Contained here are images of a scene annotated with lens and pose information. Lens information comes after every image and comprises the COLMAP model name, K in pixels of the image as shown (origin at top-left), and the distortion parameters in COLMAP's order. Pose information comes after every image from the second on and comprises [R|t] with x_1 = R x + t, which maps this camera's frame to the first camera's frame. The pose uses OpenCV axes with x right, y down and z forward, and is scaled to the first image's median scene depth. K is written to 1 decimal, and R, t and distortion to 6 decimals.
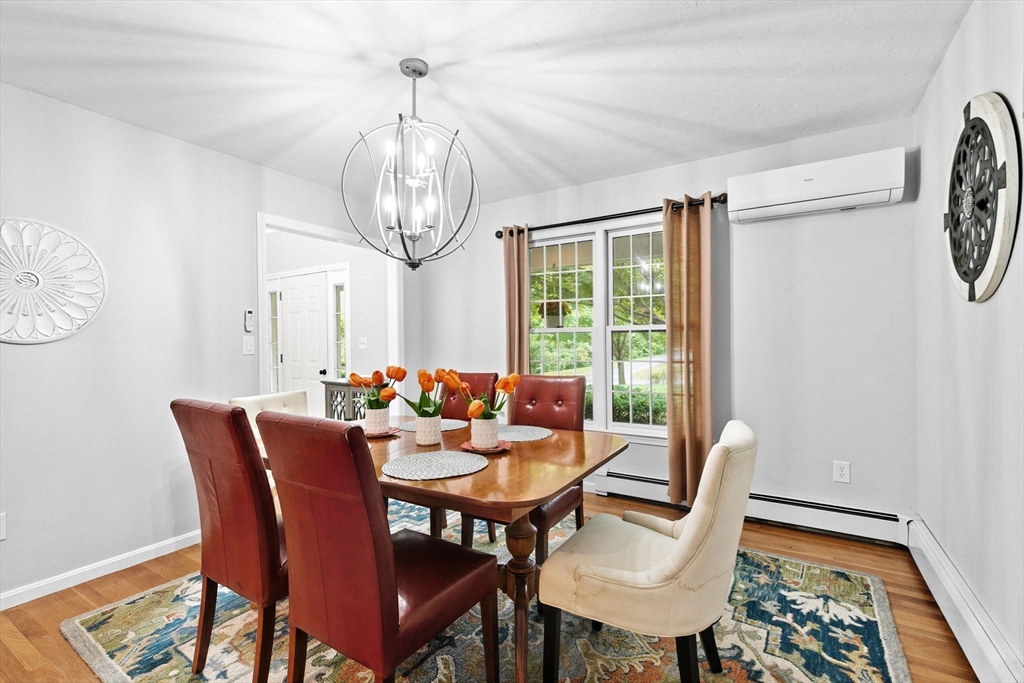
lens RADIAL K [[458.4, 0, 509.3], [0, 458.4, 339.7], [0, 0, 1]] dist [0.005586, -0.000333]
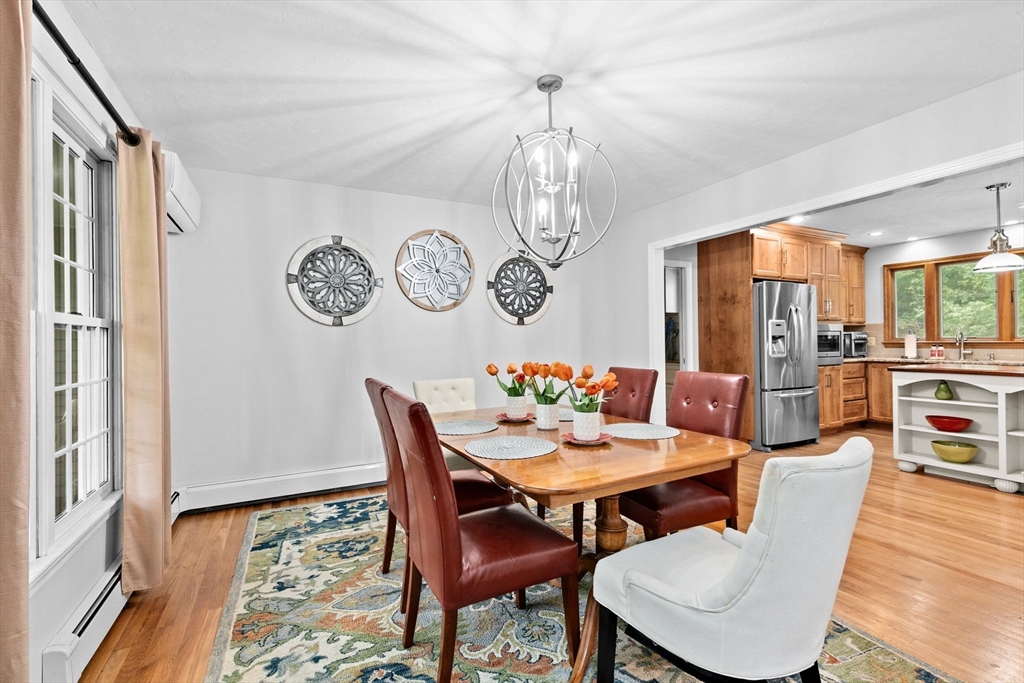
lens RADIAL K [[460.7, 0, 510.8], [0, 460.7, 337.8], [0, 0, 1]] dist [0.010044, -0.000207]
pose [[-0.851757, 0.025083, 0.523335, -0.686697], [0.023529, 0.999677, -0.009618, 0.015538], [-0.523408, 0.004122, -0.852072, 1.985464]]
